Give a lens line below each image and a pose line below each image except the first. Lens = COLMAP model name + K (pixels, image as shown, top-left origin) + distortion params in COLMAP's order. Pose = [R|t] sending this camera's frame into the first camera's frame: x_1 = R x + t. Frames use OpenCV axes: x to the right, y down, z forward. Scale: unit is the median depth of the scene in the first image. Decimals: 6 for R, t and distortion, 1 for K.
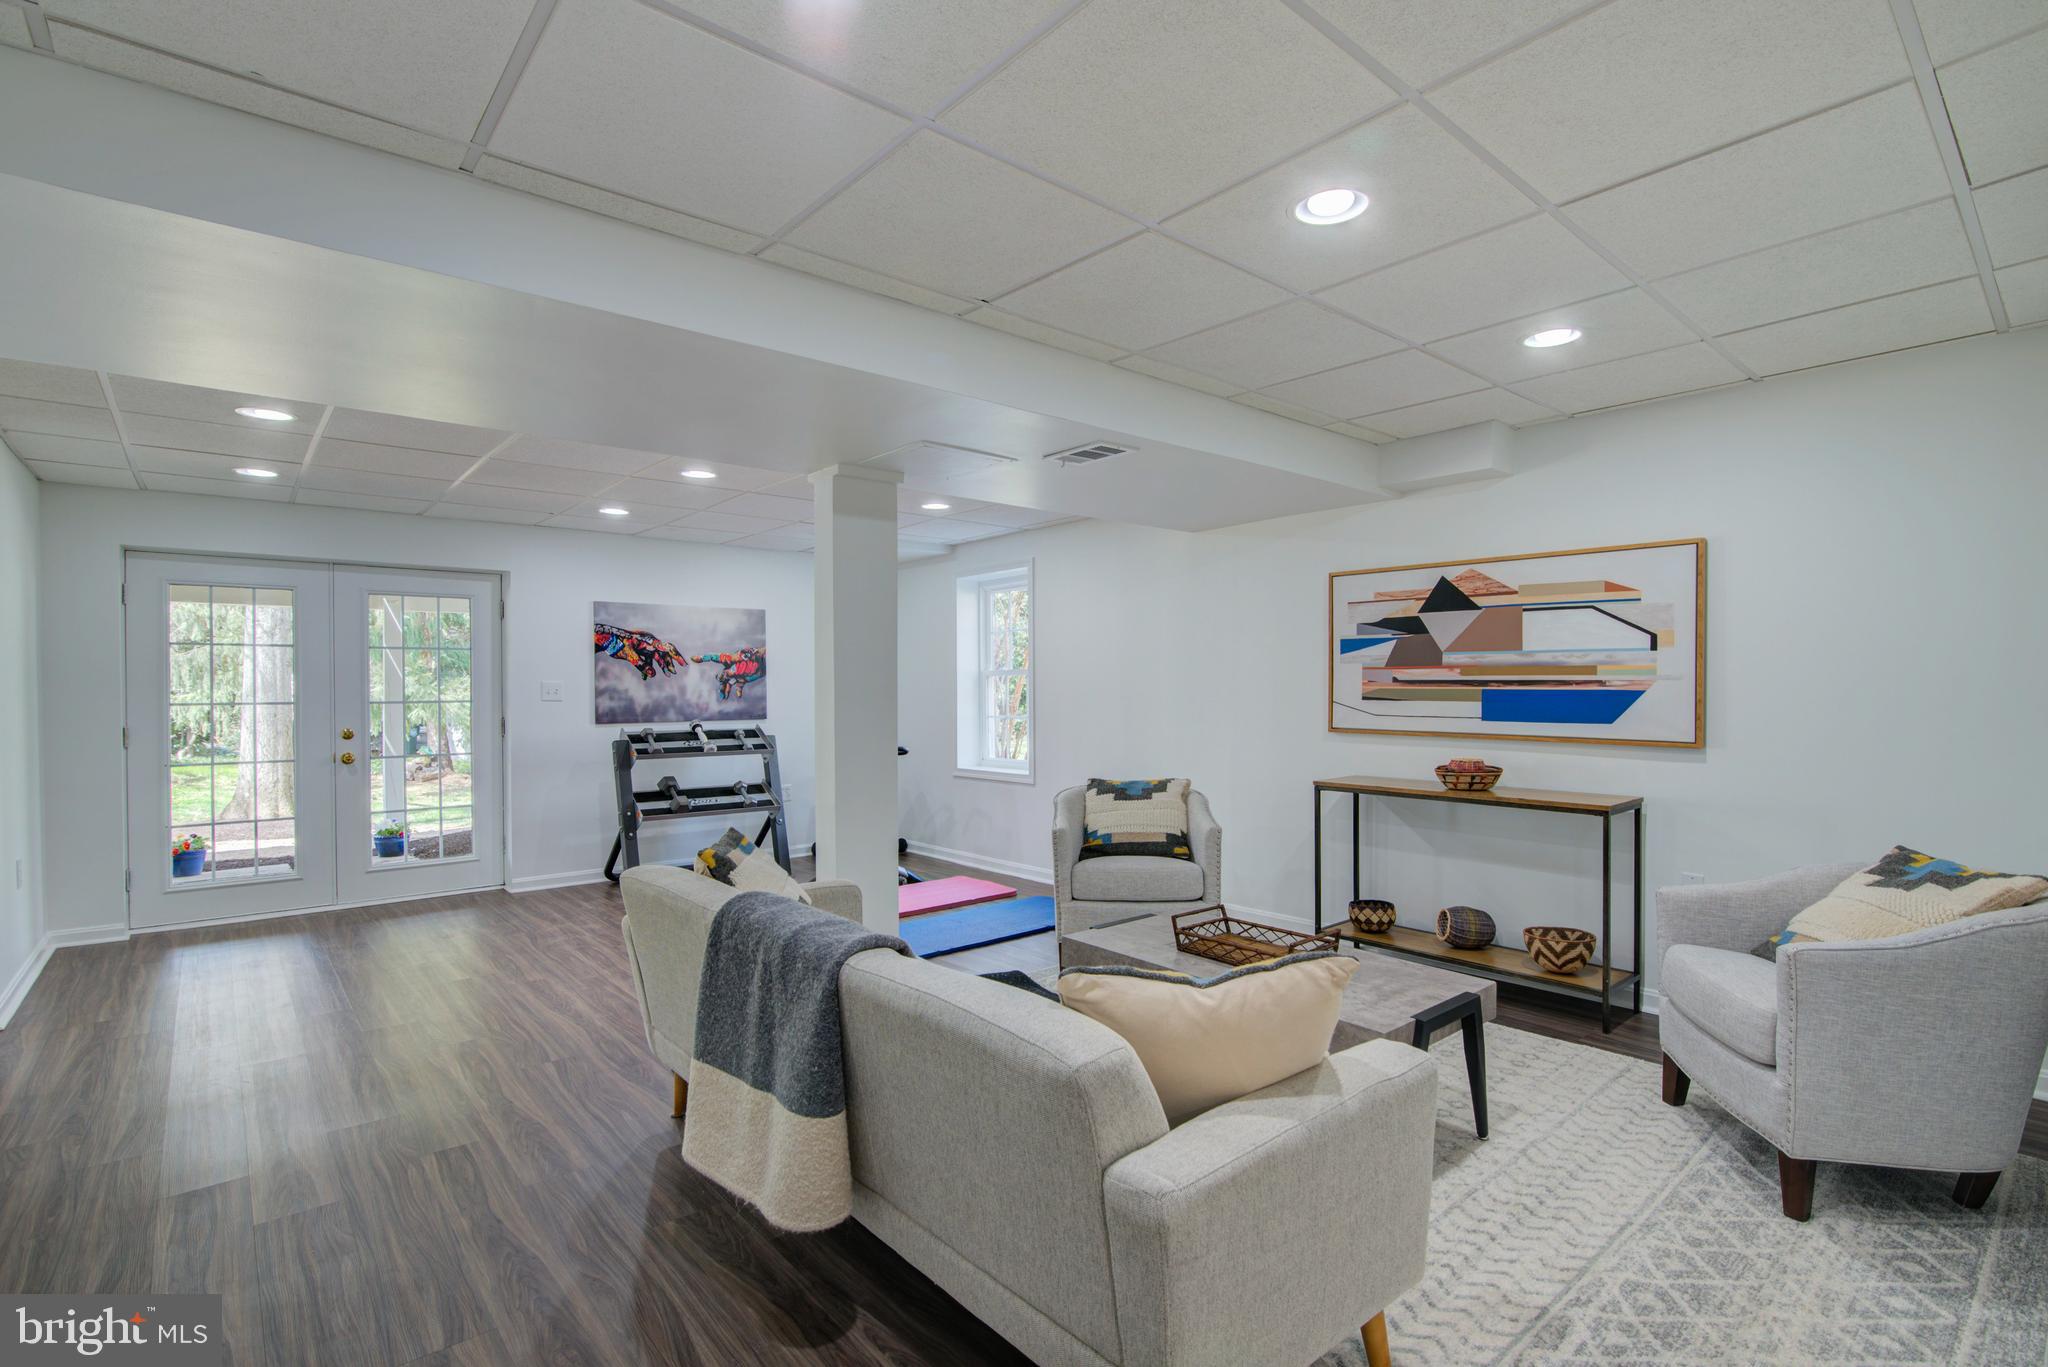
lens RADIAL K [[933.2, 0, 1022.8], [0, 933.2, 683.9], [0, 0, 1]] dist [-0.018404, 0.000732]
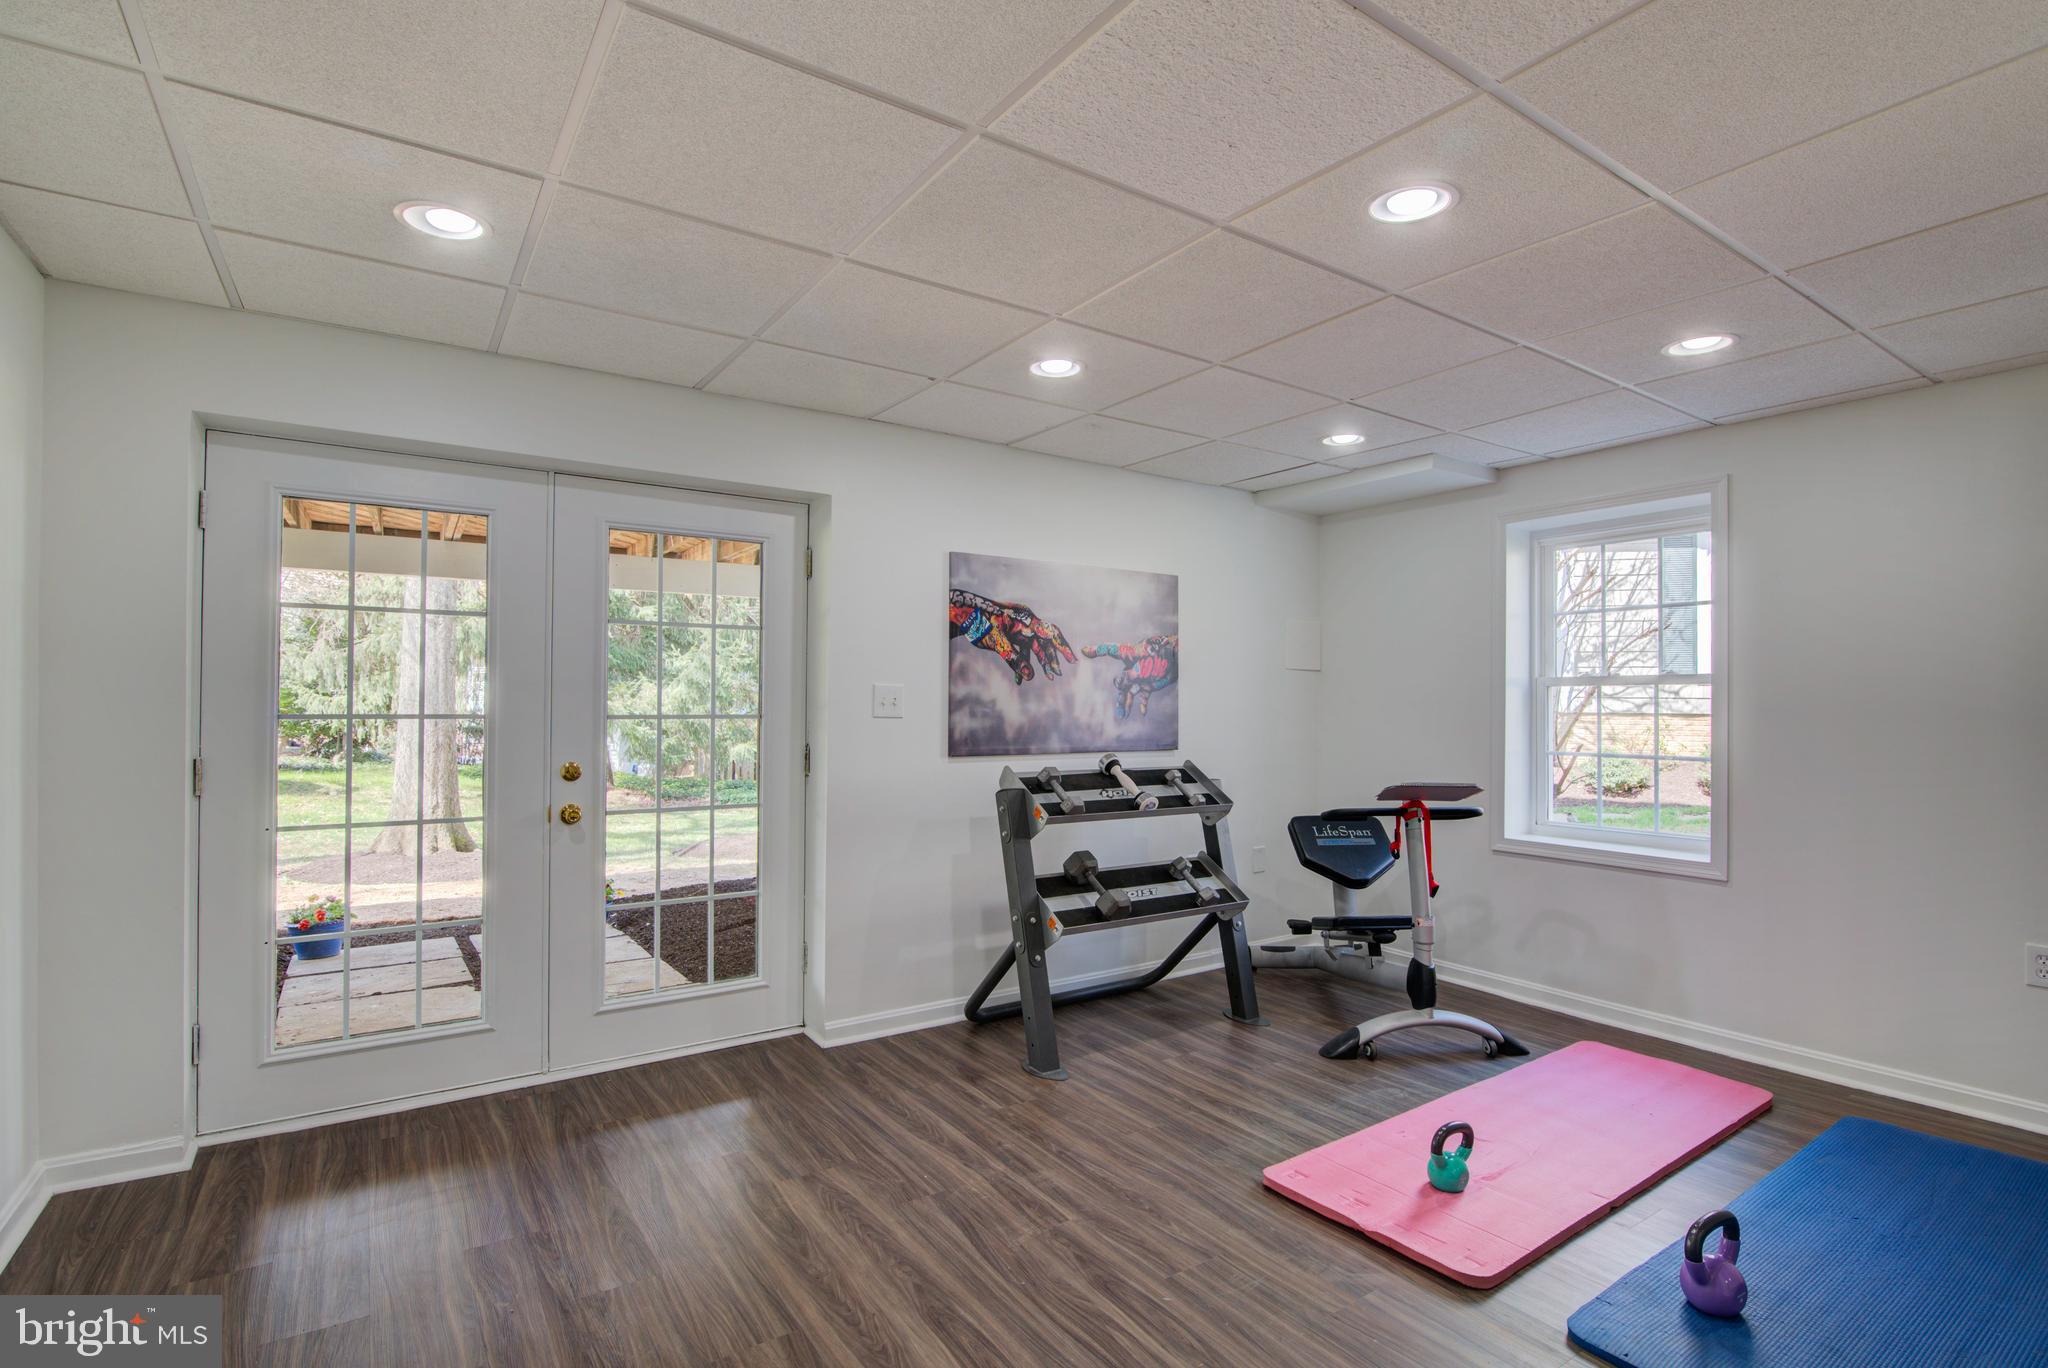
lens RADIAL K [[933.2, 0, 1025.7], [0, 933.2, 686.0], [0, 0, 1]] dist [-0.018404, 0.000732]
pose [[0.994171, 0.013565, -0.106961, -0.343579], [-0.014892, 0.999822, -0.011616, 0.003914], [0.106785, 0.013141, 0.994195, 0.403822]]
